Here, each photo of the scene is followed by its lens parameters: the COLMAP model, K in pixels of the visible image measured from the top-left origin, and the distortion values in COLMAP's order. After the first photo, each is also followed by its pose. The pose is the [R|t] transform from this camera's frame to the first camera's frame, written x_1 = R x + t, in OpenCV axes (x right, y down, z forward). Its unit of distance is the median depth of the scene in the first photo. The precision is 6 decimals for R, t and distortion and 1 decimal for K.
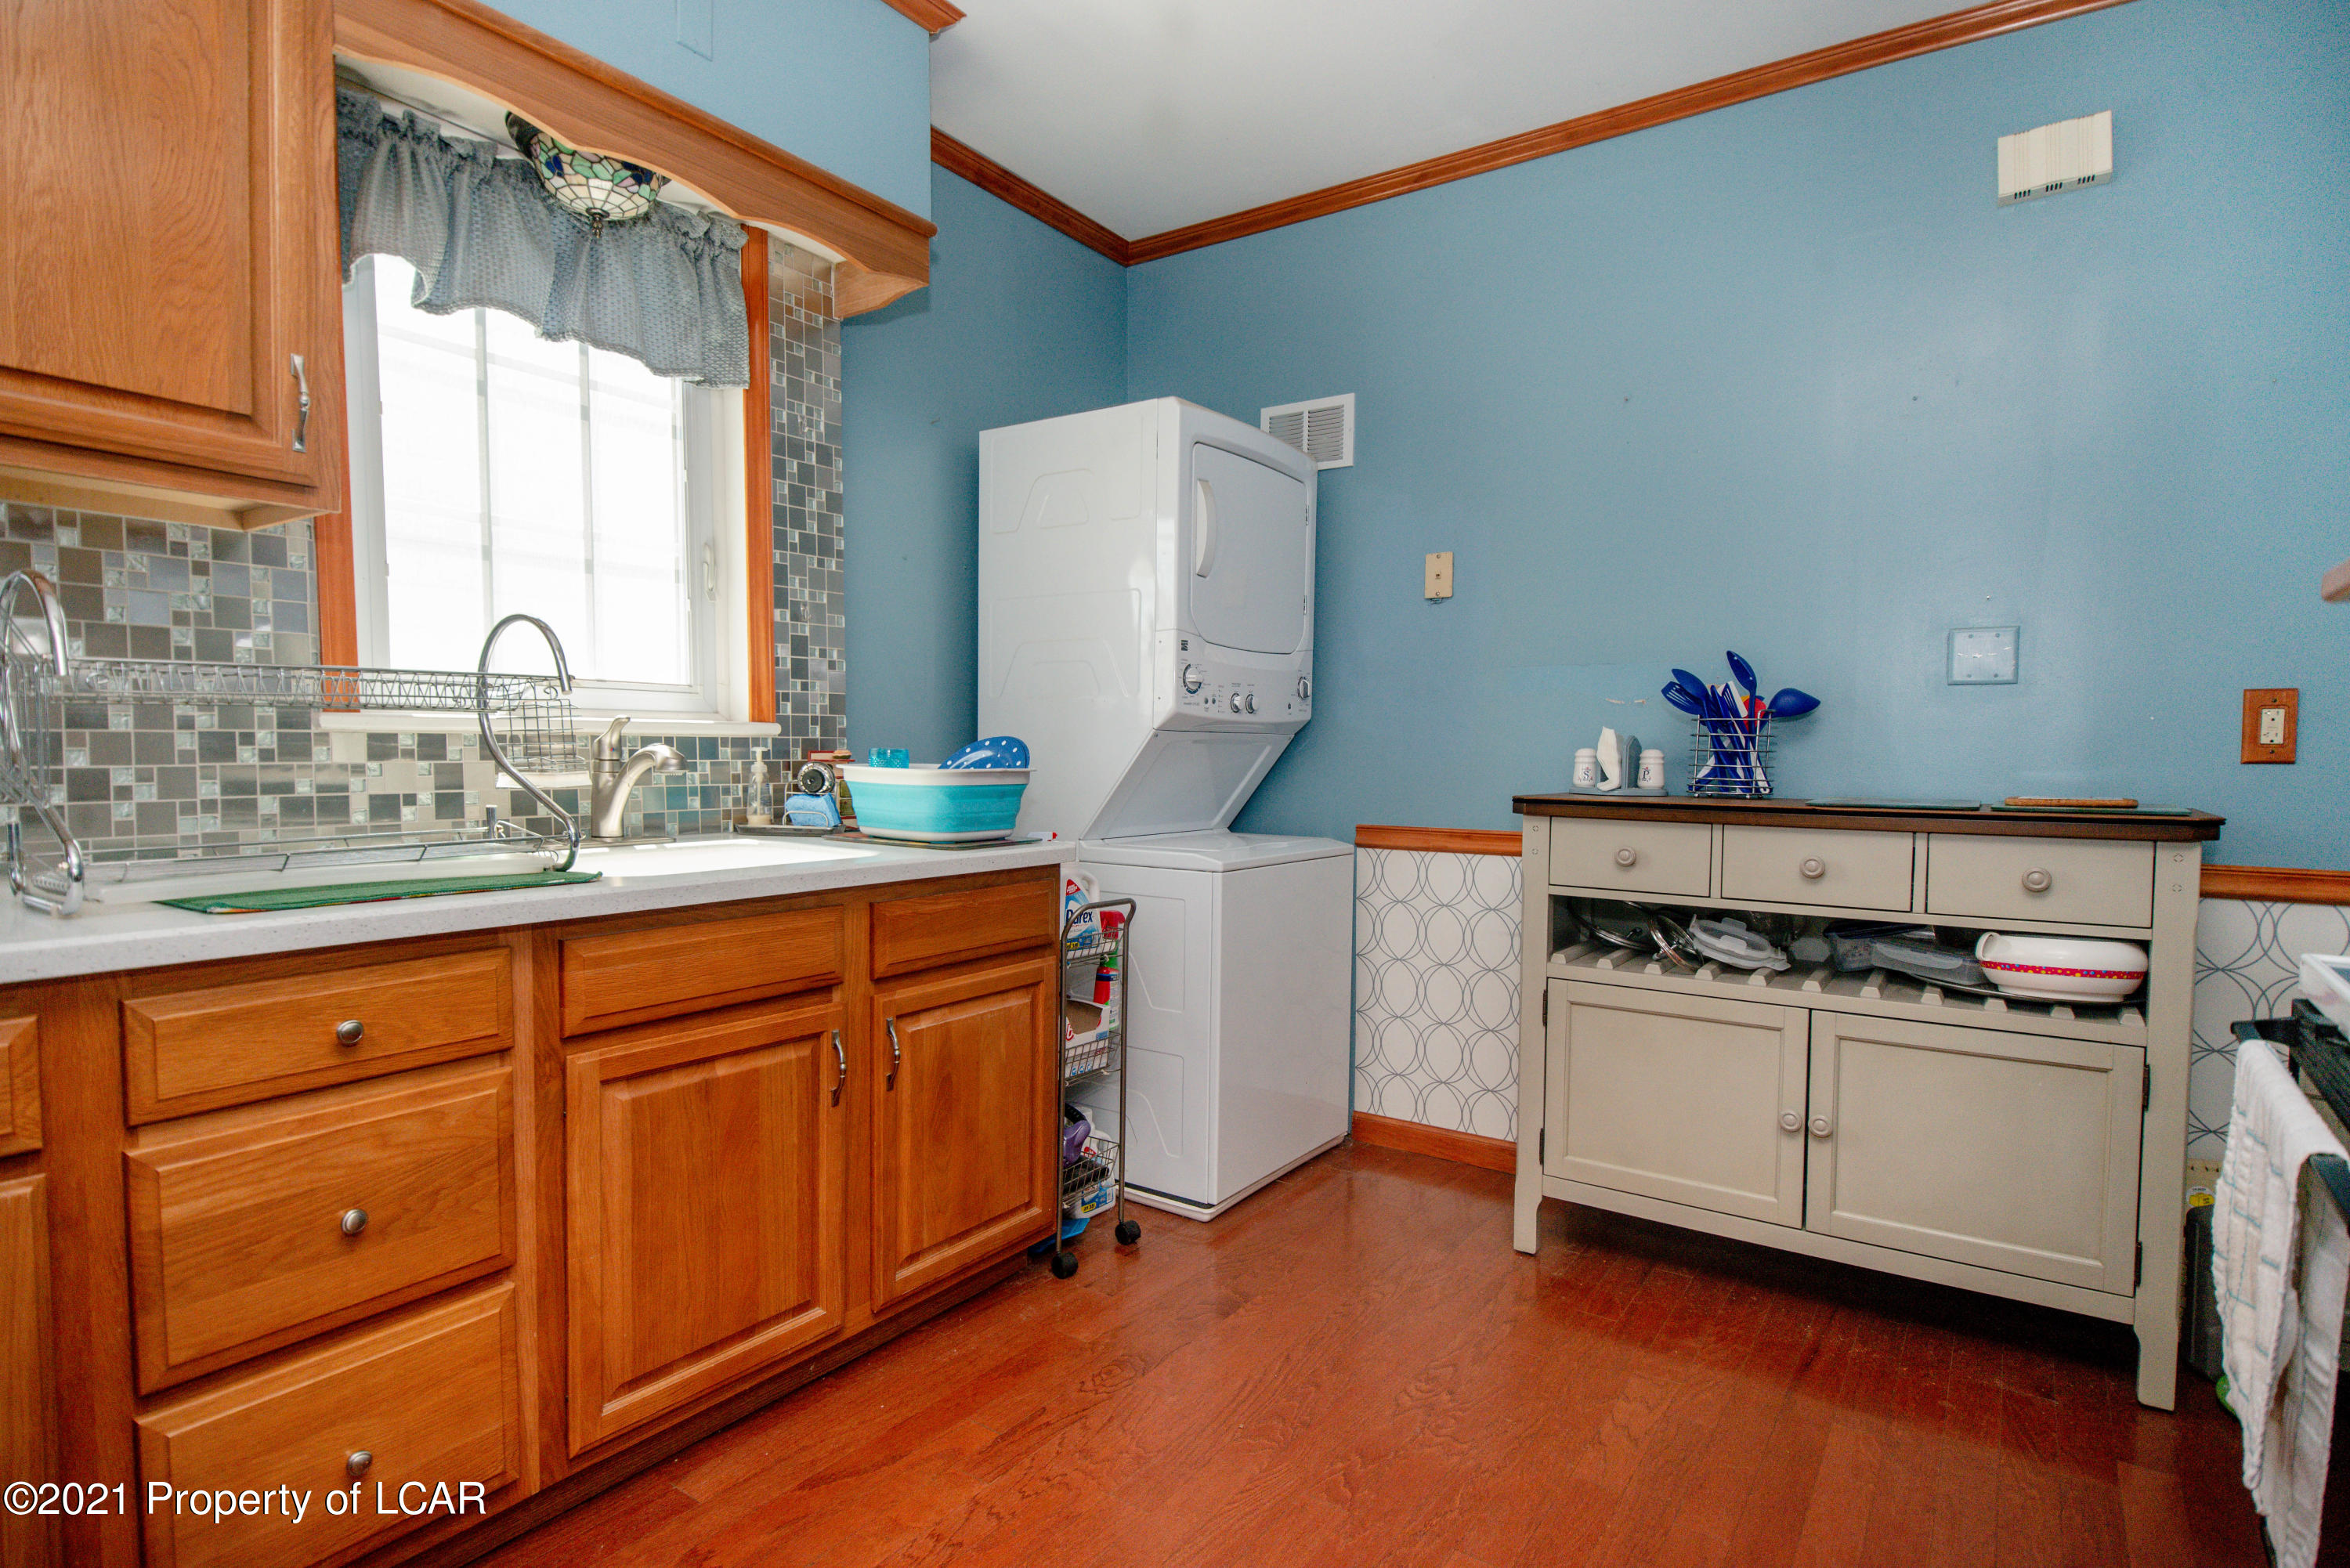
lens RADIAL K [[1215.4, 0, 1160.5], [0, 1215.4, 792.4], [0, 0, 1]] dist [0.014133, -0.010354]
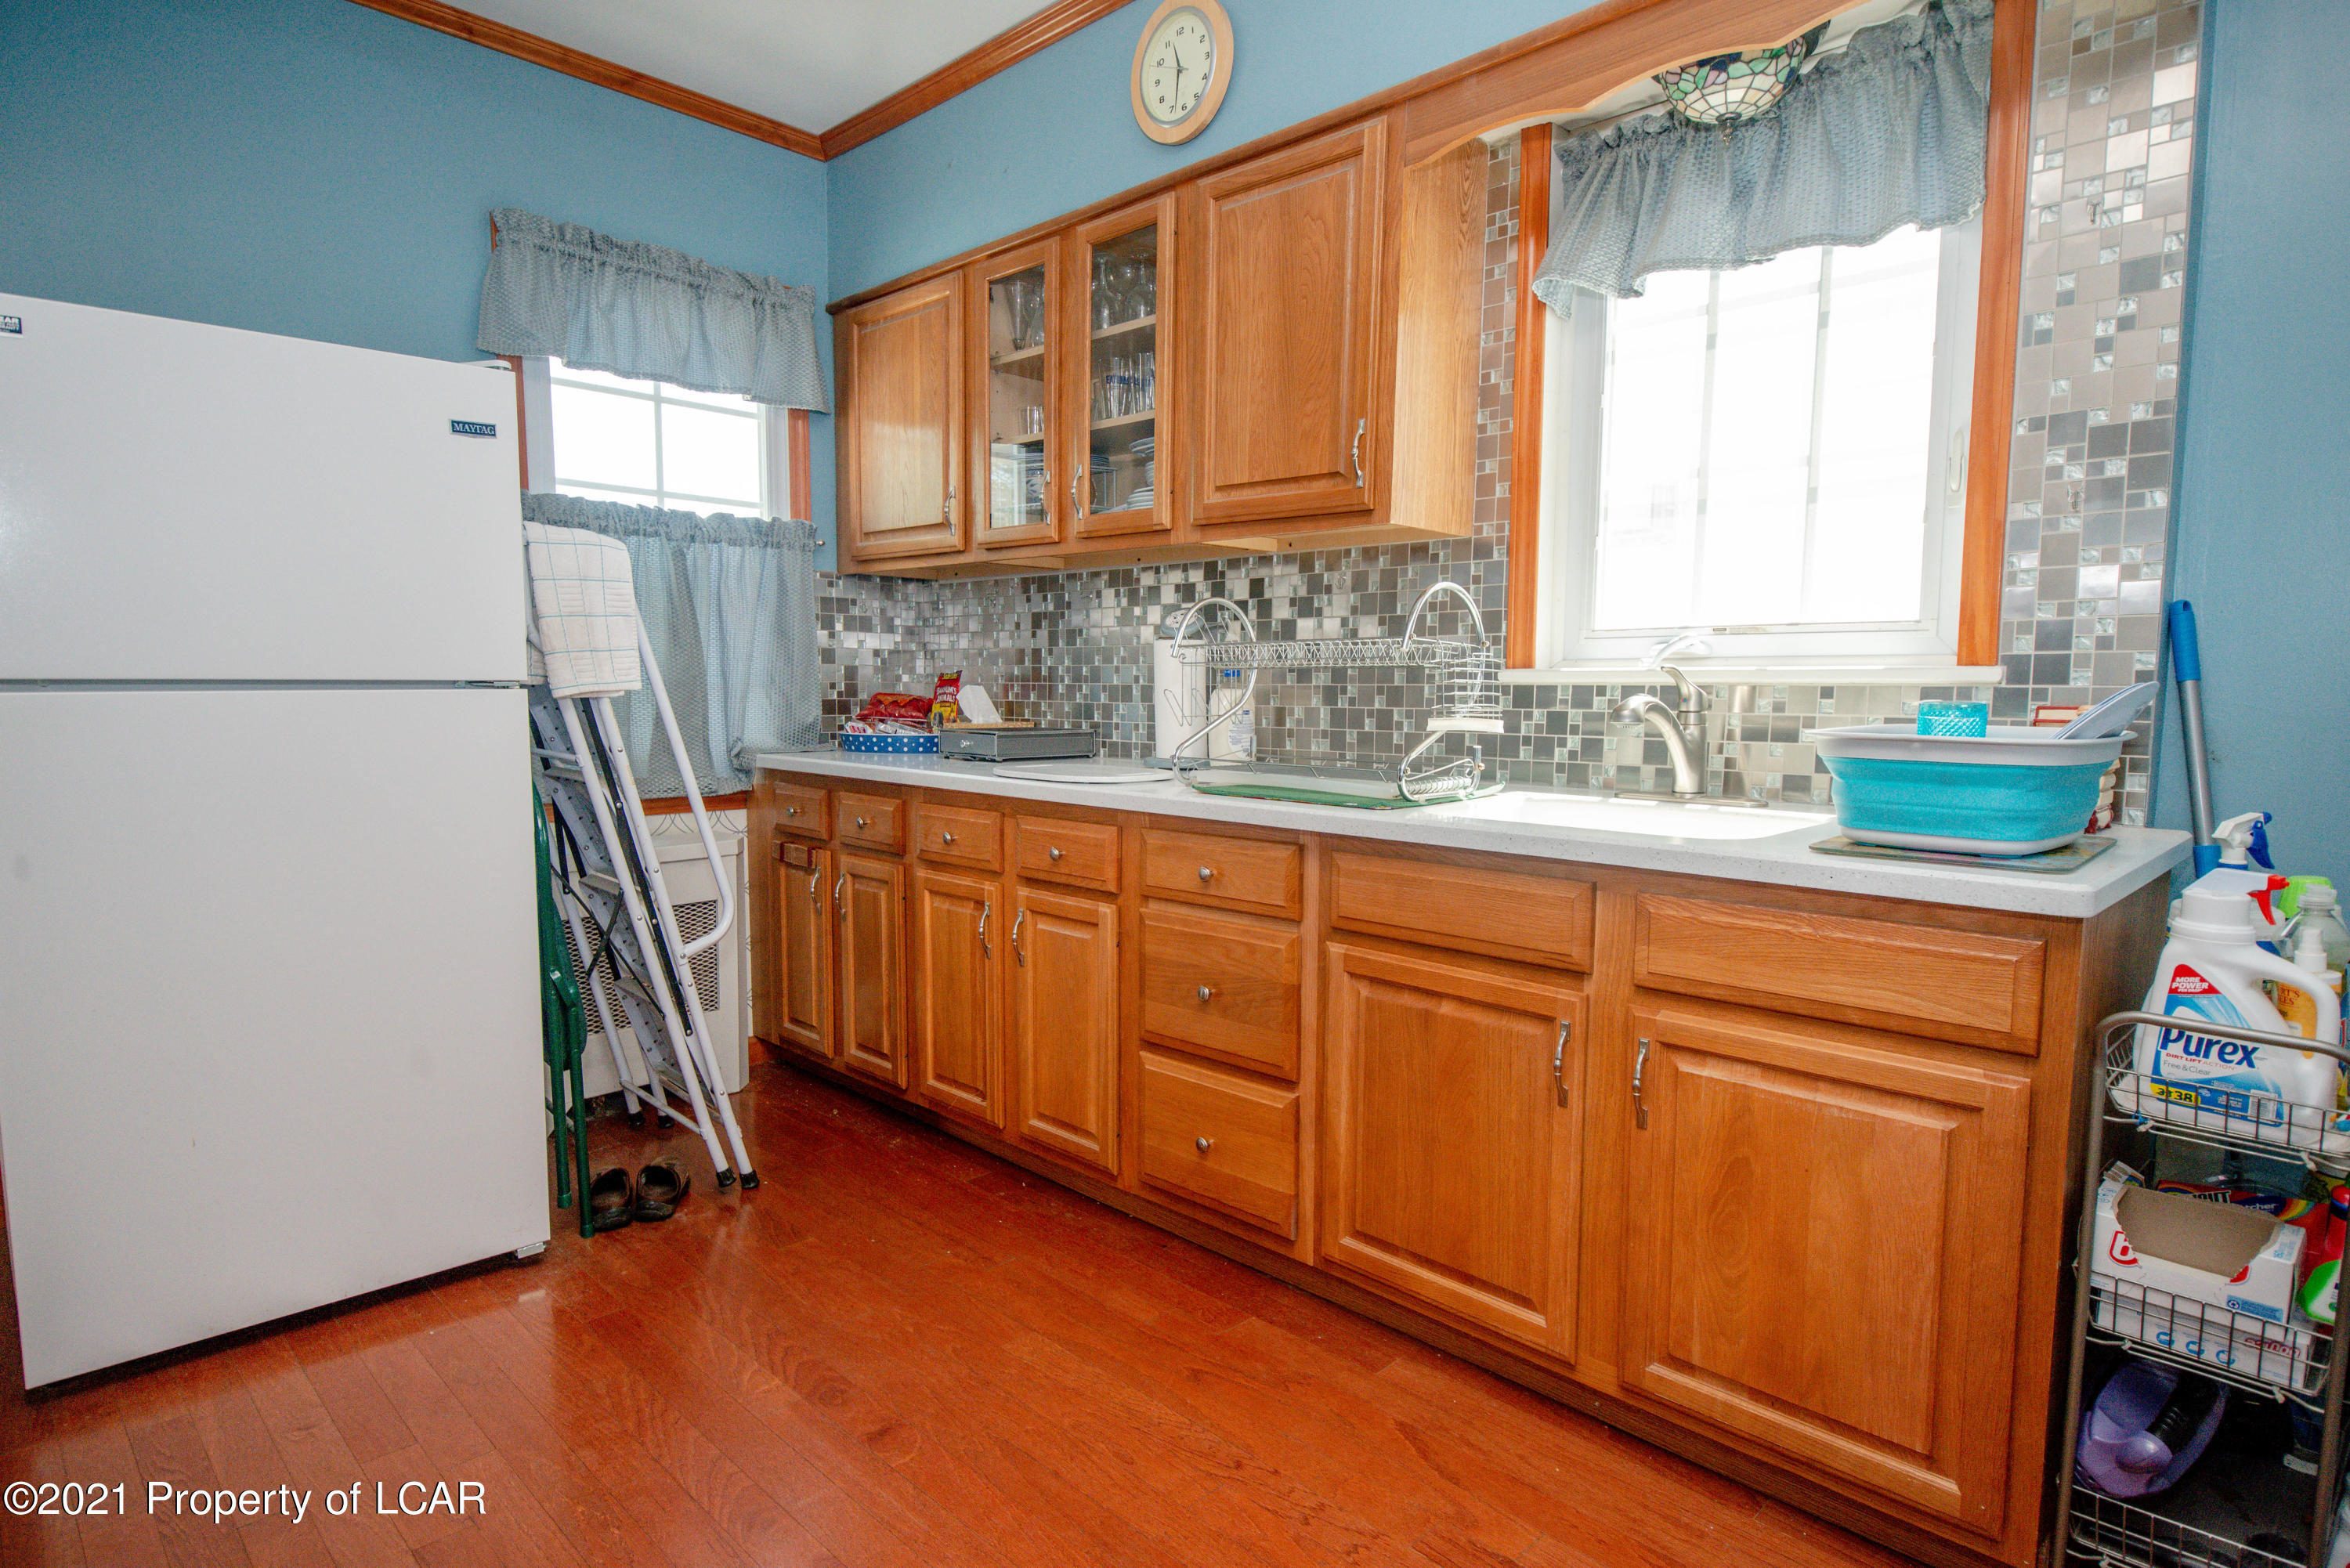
lens RADIAL K [[1215.4, 0, 1190.1], [0, 1215.4, 796.2], [0, 0, 1]] dist [0.014133, -0.010354]
pose [[-0.159493, 0.082372, -0.983756, 0.501595], [-0.043217, 0.994975, 0.090318, -0.026636], [0.986253, 0.056920, -0.155132, 0.693834]]
